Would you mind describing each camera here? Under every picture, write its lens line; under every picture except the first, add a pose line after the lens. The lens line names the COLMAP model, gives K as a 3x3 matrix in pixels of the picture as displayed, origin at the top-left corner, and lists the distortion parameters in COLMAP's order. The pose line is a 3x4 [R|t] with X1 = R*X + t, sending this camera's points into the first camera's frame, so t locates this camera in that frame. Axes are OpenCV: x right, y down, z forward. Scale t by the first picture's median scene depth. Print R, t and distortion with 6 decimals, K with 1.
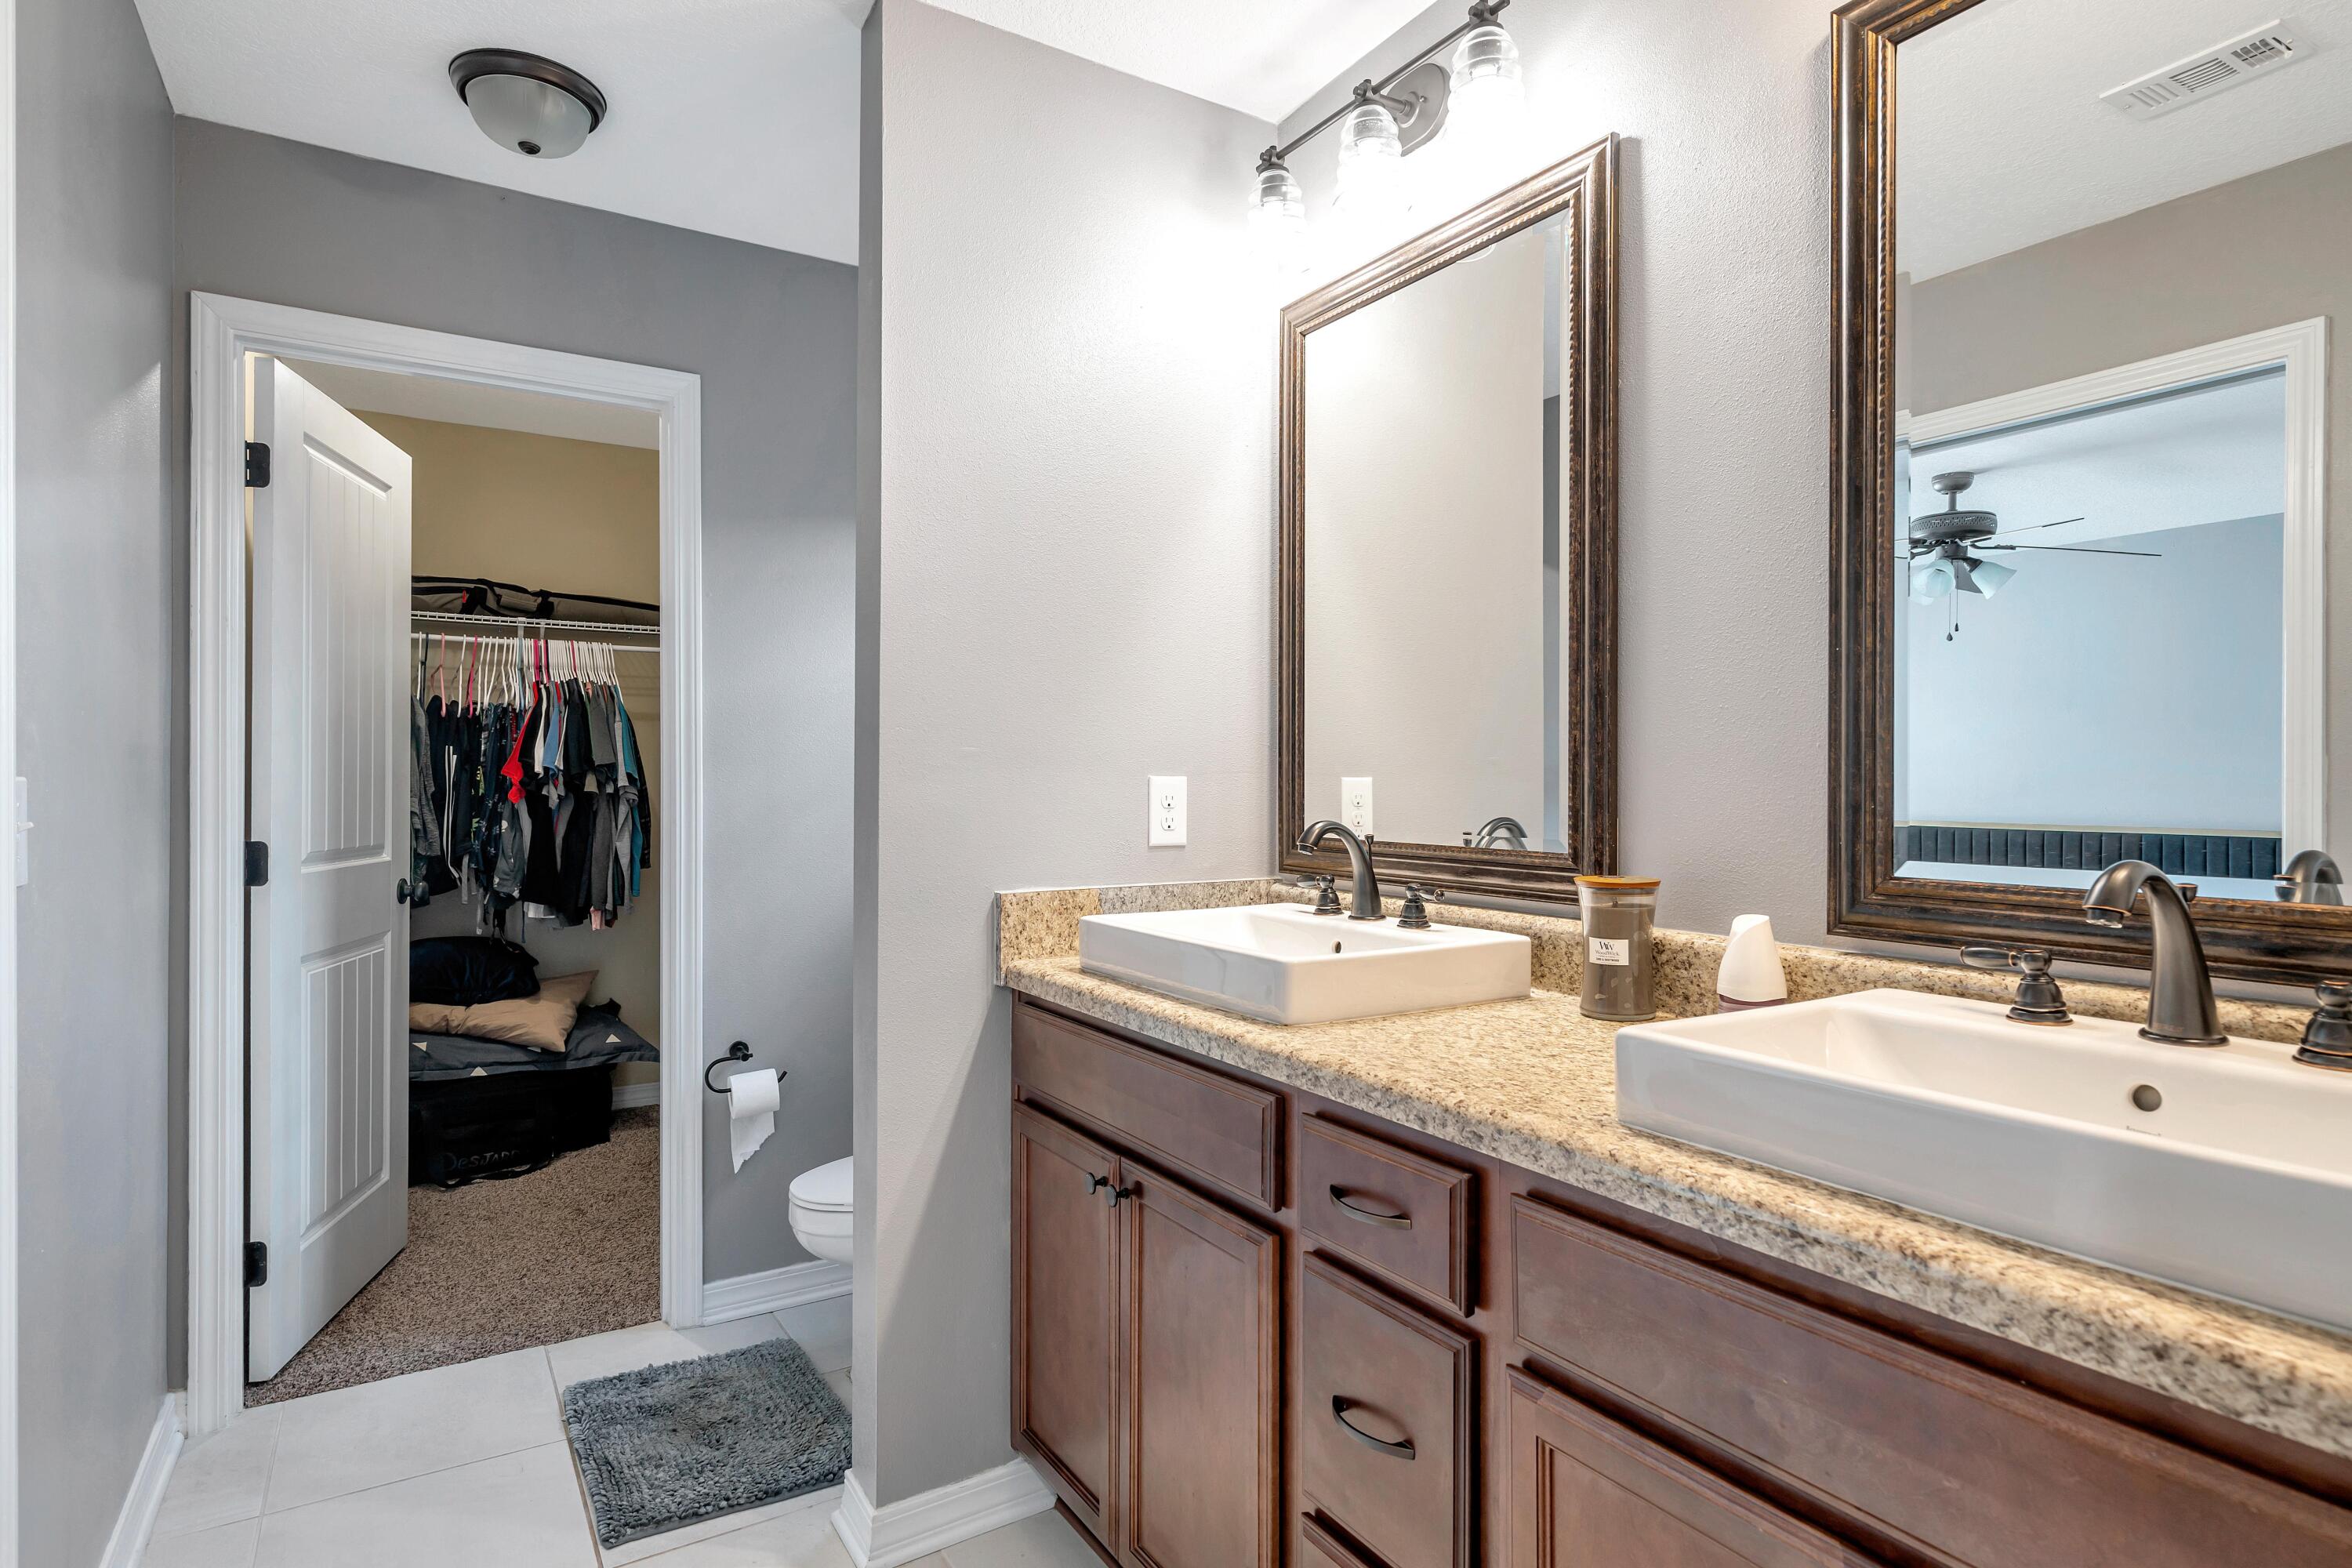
lens RADIAL K [[1230.5, 0, 1173.0], [0, 1230.5, 785.7], [0, 0, 1]] dist [0.002038, 0.001039]
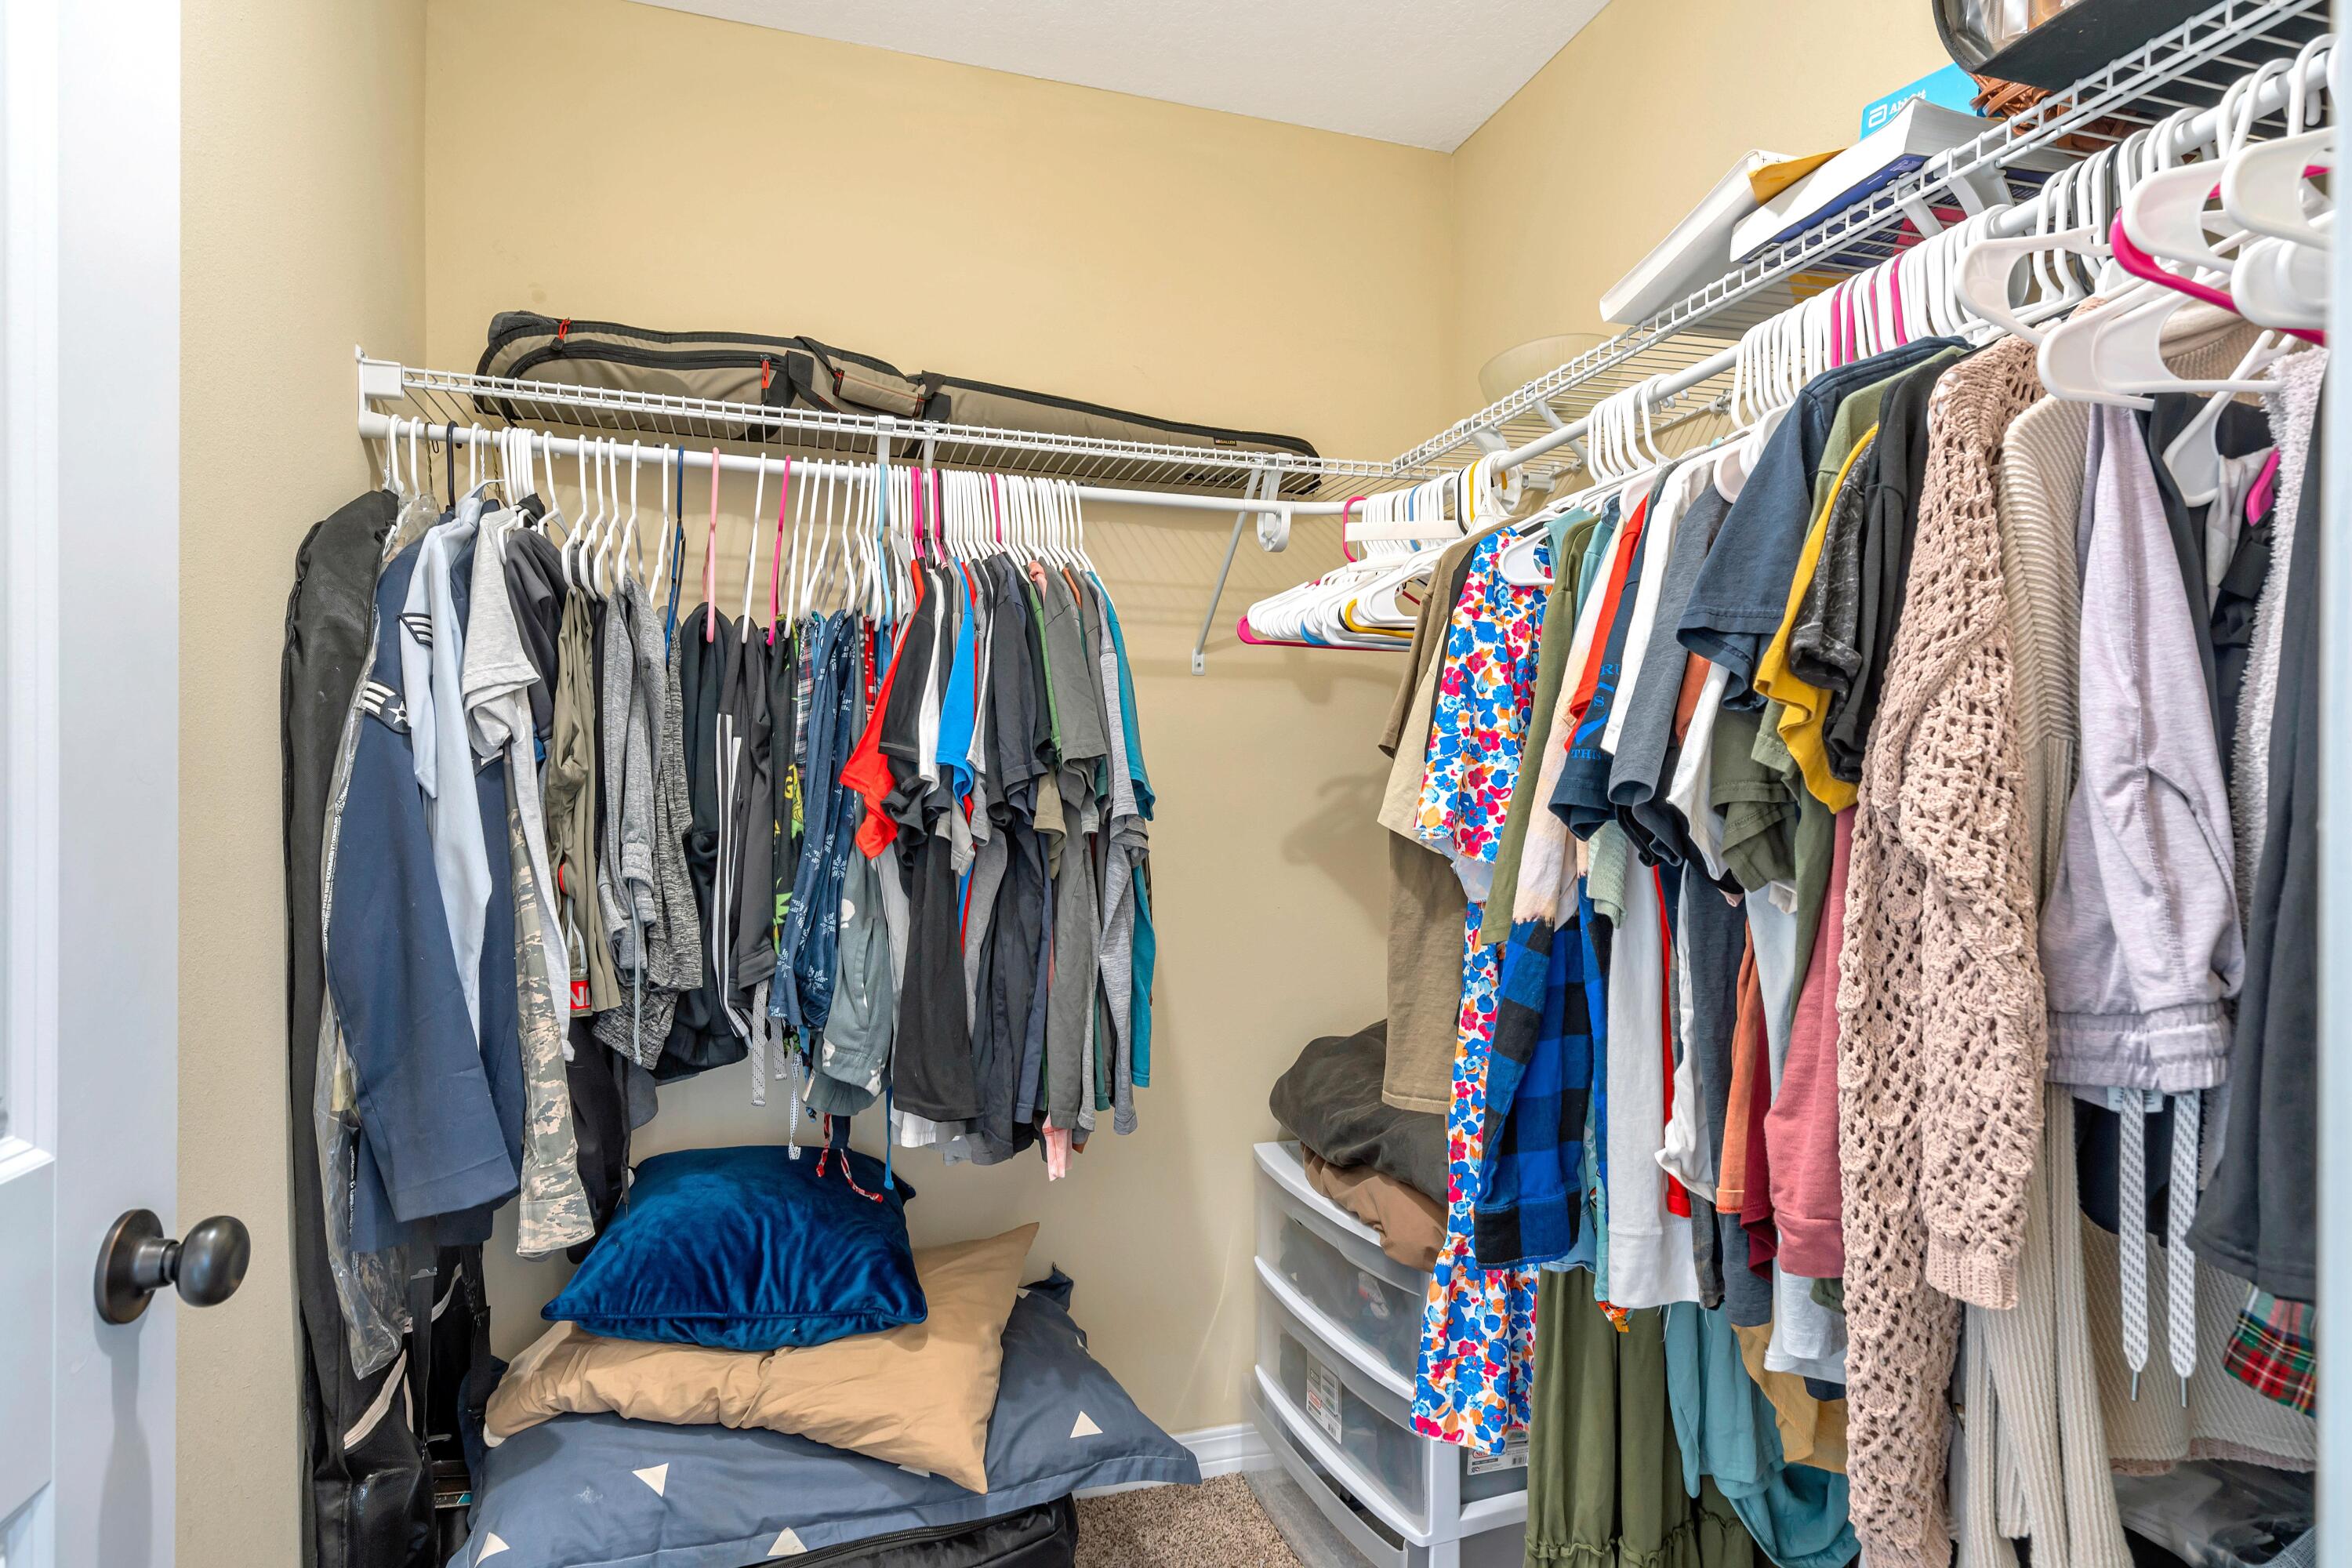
lens RADIAL K [[1230.5, 0, 1173.0], [0, 1230.5, 785.7], [0, 0, 1]] dist [0.002038, 0.001039]
pose [[0.970234, -0.006514, -0.242081, -0.329754], [0.002672, 0.999865, -0.016196, -0.002279], [0.242154, 0.015067, 0.970121, 0.612005]]
